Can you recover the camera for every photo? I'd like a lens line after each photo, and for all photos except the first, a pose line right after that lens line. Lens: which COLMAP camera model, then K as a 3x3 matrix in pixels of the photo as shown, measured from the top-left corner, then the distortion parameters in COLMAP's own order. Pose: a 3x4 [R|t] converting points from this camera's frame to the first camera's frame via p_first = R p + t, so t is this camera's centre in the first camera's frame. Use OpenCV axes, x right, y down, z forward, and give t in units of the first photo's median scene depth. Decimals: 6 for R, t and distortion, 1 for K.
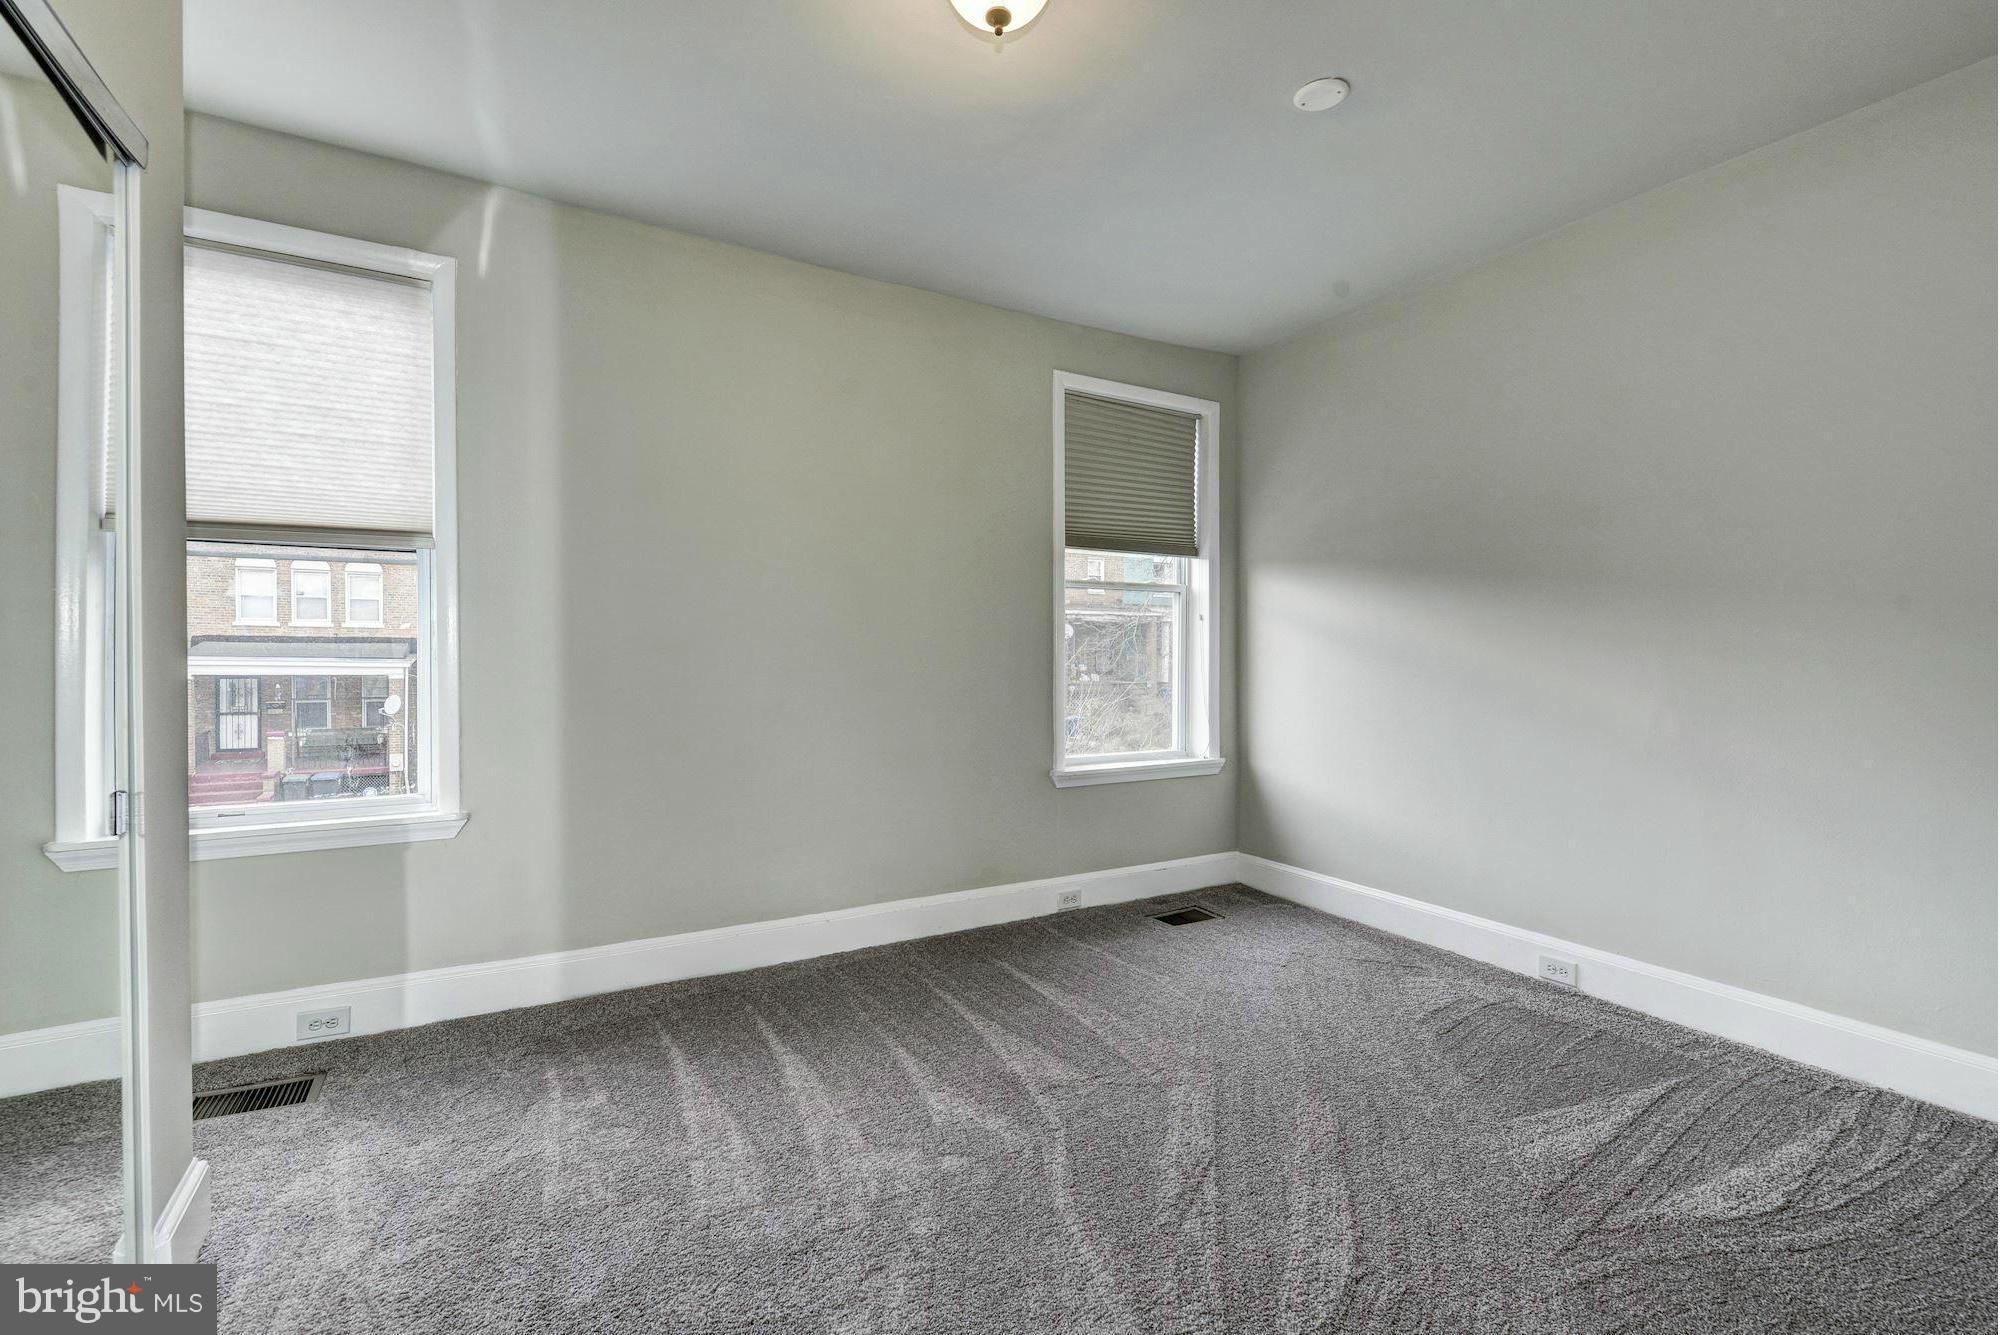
lens RADIAL K [[863.7, 0, 998.8], [0, 863.7, 649.2], [0, 0, 1]] dist [0.000642, -0.000574]
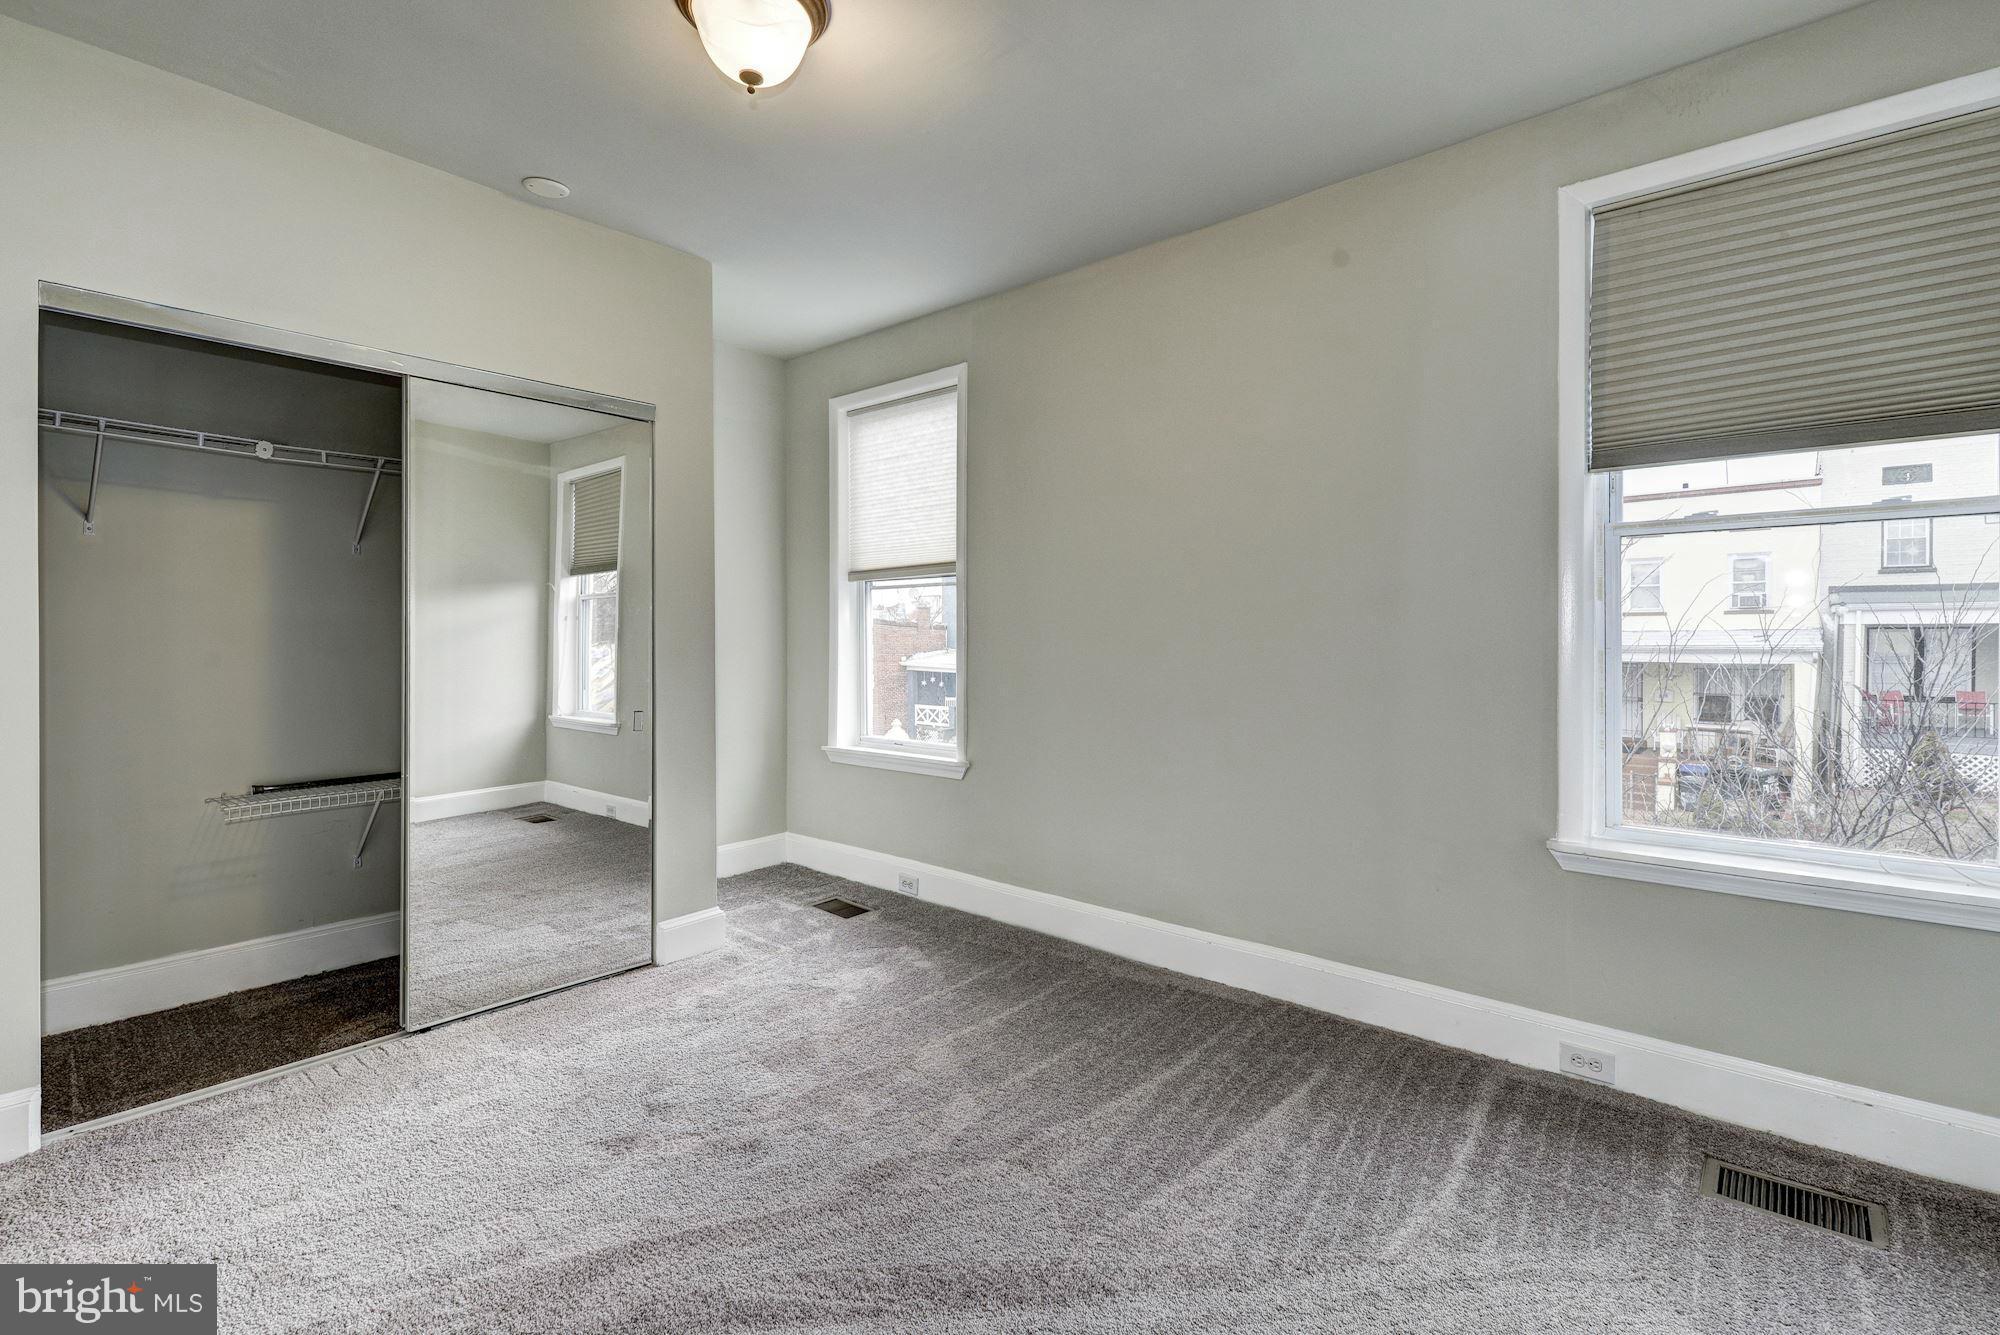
lens RADIAL K [[863.7, 0, 998.8], [0, 863.7, 649.2], [0, 0, 1]] dist [0.000642, -0.000574]
pose [[0.350712, 0.000049, -0.936483, 0.509001], [-0.004775, 0.999987, -0.001736, 0.007997], [0.936471, 0.005080, 0.350708, 0.420644]]
